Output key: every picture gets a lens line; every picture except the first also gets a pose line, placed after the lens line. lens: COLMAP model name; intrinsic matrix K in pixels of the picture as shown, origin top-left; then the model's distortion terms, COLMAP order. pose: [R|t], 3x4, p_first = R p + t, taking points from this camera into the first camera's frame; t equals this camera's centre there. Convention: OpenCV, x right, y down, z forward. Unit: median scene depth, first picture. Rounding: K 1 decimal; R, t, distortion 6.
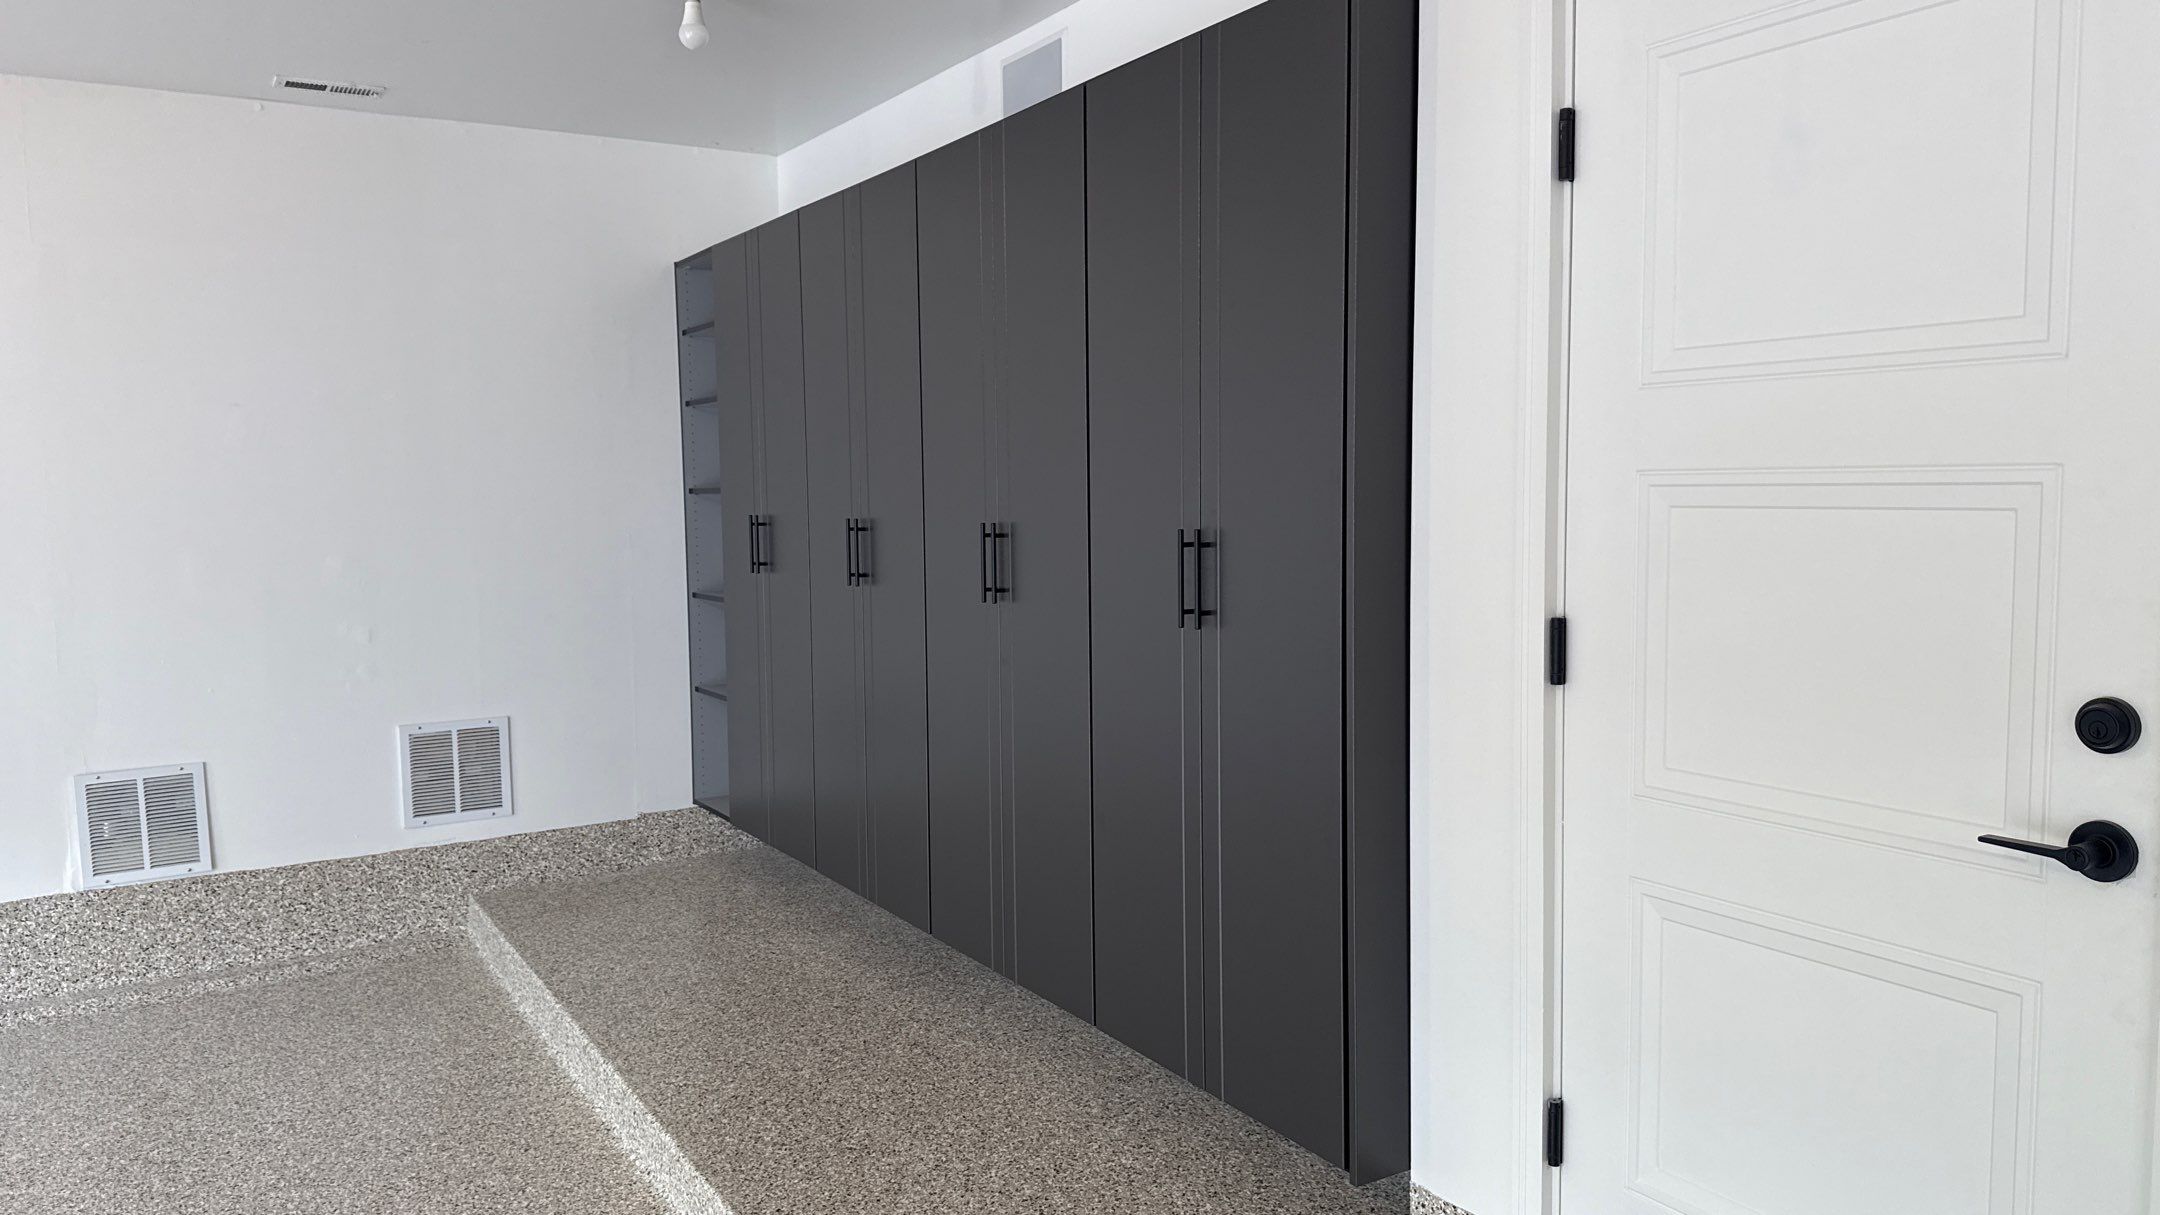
lens RADIAL K [[1516.1, 0, 1069.3], [0, 1516.1, 611.1], [0, 0, 1]] dist [0.078620, -0.099996]
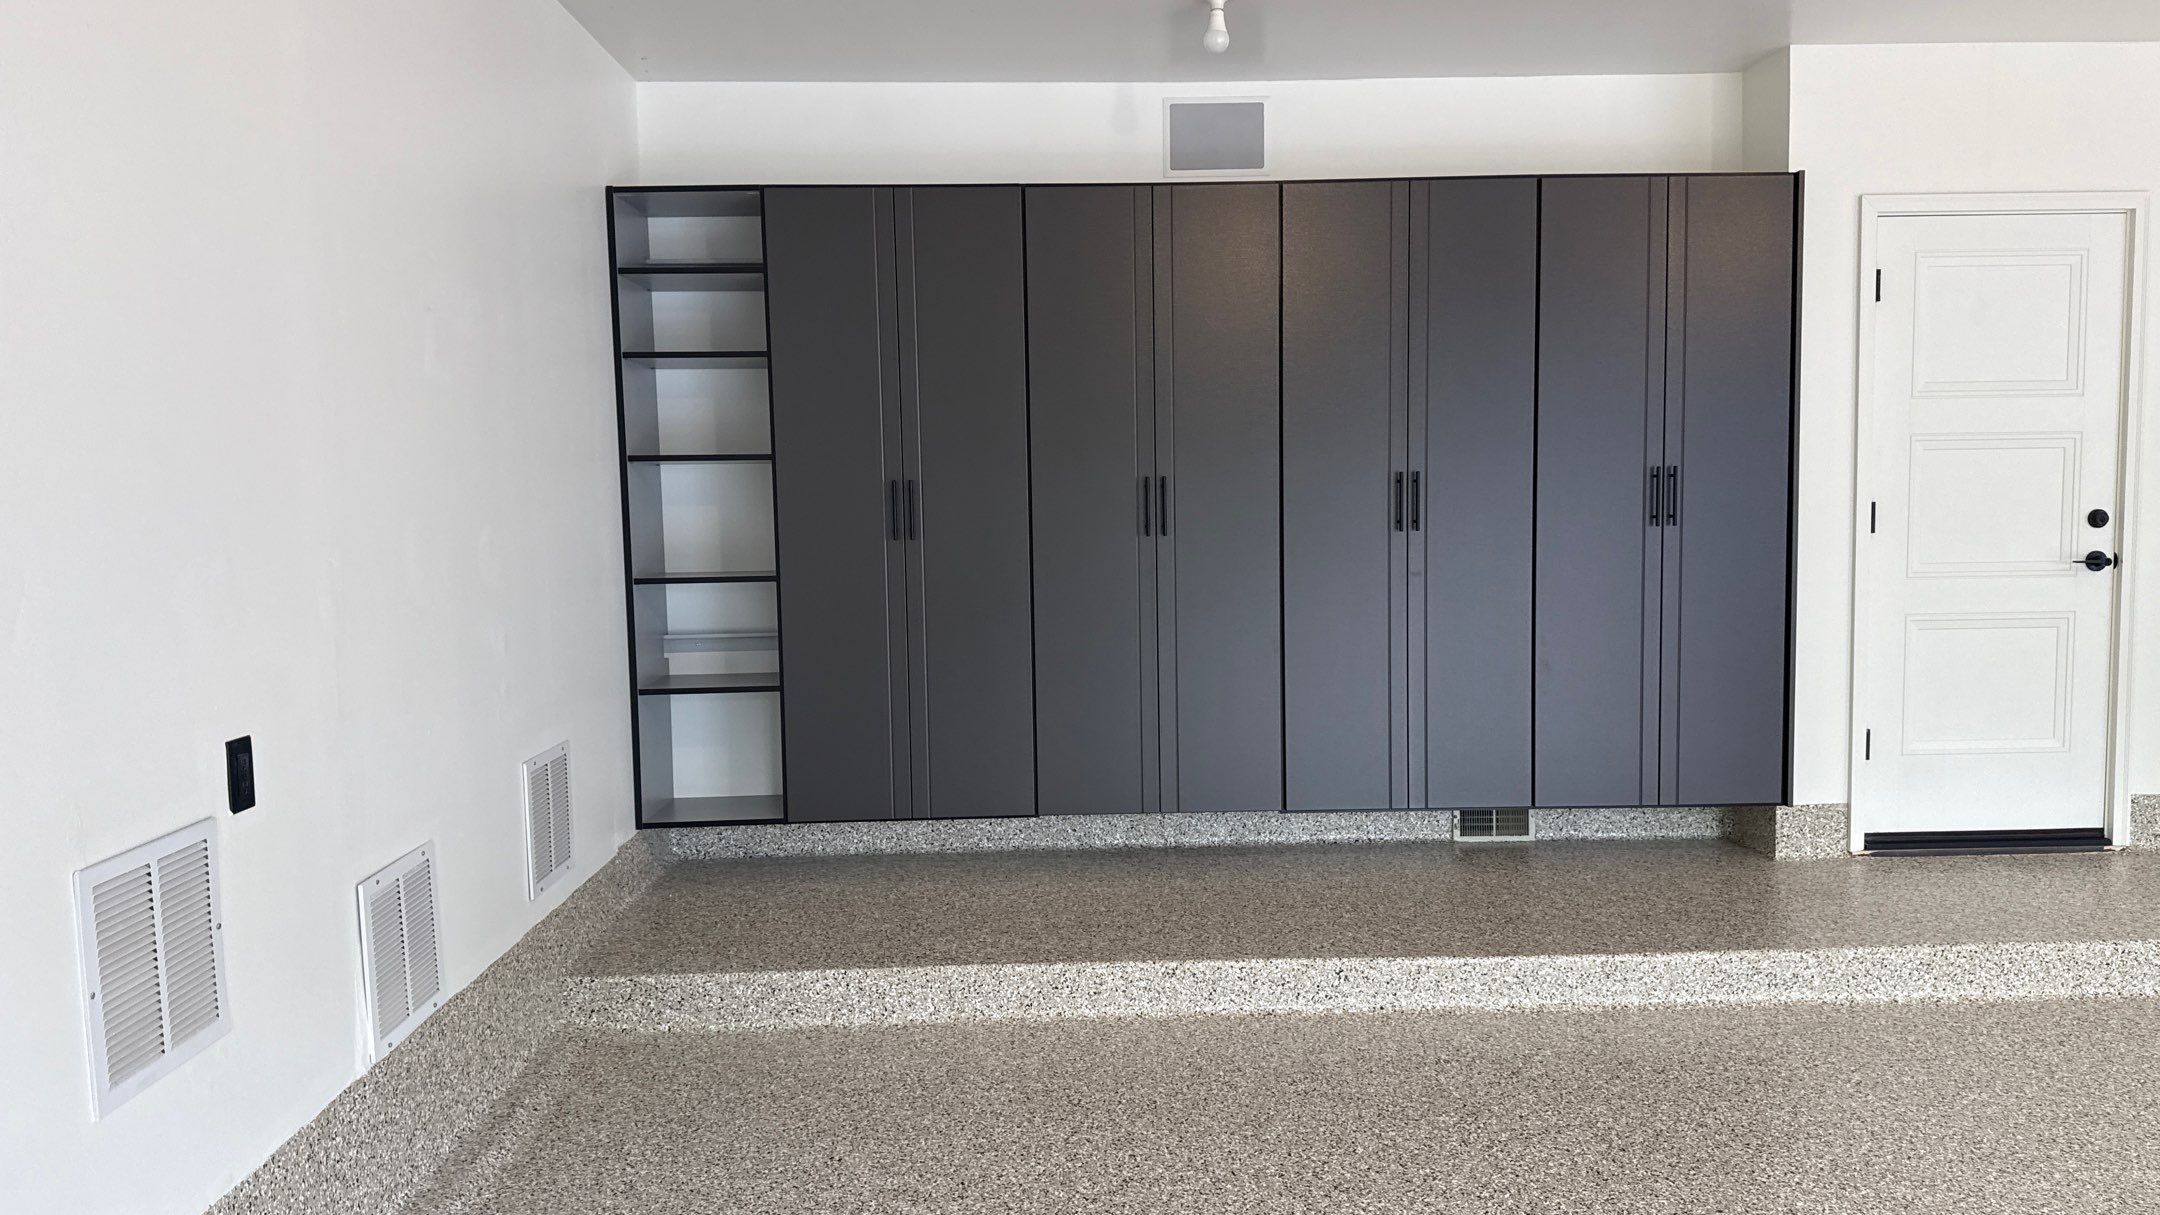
lens RADIAL K [[1516.1, 0, 1085.4], [0, 1516.1, 612.2], [0, 0, 1]] dist [0.078620, -0.099996]
pose [[0.496117, -0.068205, 0.865573, -0.952909], [0.081734, 0.996152, 0.031647, -0.000357], [-0.864400, 0.055046, 0.499782, 0.396413]]
